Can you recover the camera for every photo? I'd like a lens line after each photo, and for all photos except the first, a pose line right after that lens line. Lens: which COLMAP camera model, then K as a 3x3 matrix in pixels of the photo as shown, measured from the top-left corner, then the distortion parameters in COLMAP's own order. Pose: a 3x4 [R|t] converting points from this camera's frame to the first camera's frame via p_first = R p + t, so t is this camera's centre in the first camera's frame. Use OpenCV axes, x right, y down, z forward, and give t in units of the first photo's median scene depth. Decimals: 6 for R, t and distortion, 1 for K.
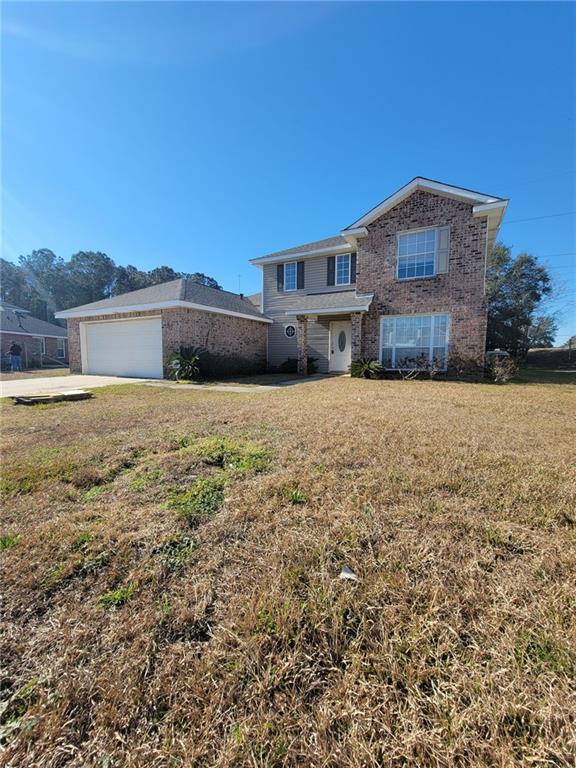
lens RADIAL K [[314.3, 0, 288.0], [0, 314.3, 384.0], [0, 0, 1]] dist [-0.001980, 0.000100]
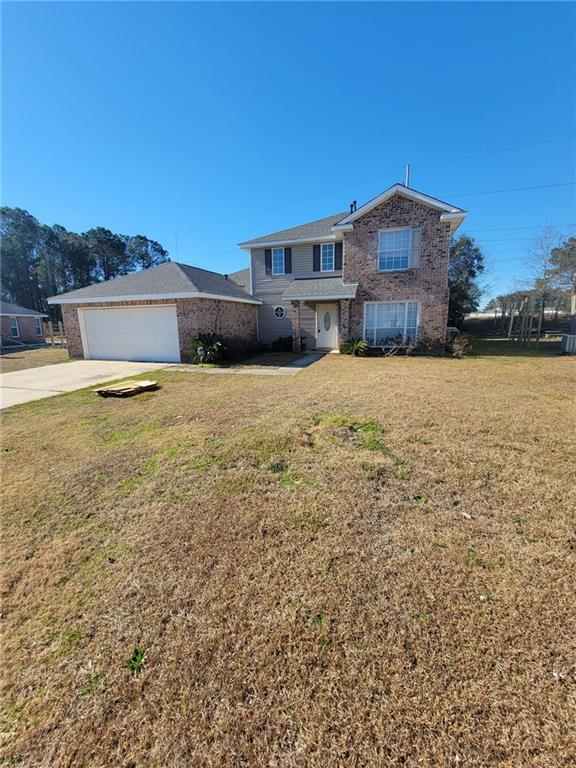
lens RADIAL K [[314.3, 0, 288.0], [0, 314.3, 384.0], [0, 0, 1]] dist [-0.001980, 0.000100]
pose [[0.985076, -0.052263, 0.163991, -0.201312], [0.034228, 0.993238, 0.110933, -0.049188], [-0.168680, -0.103664, 0.980204, -0.149428]]
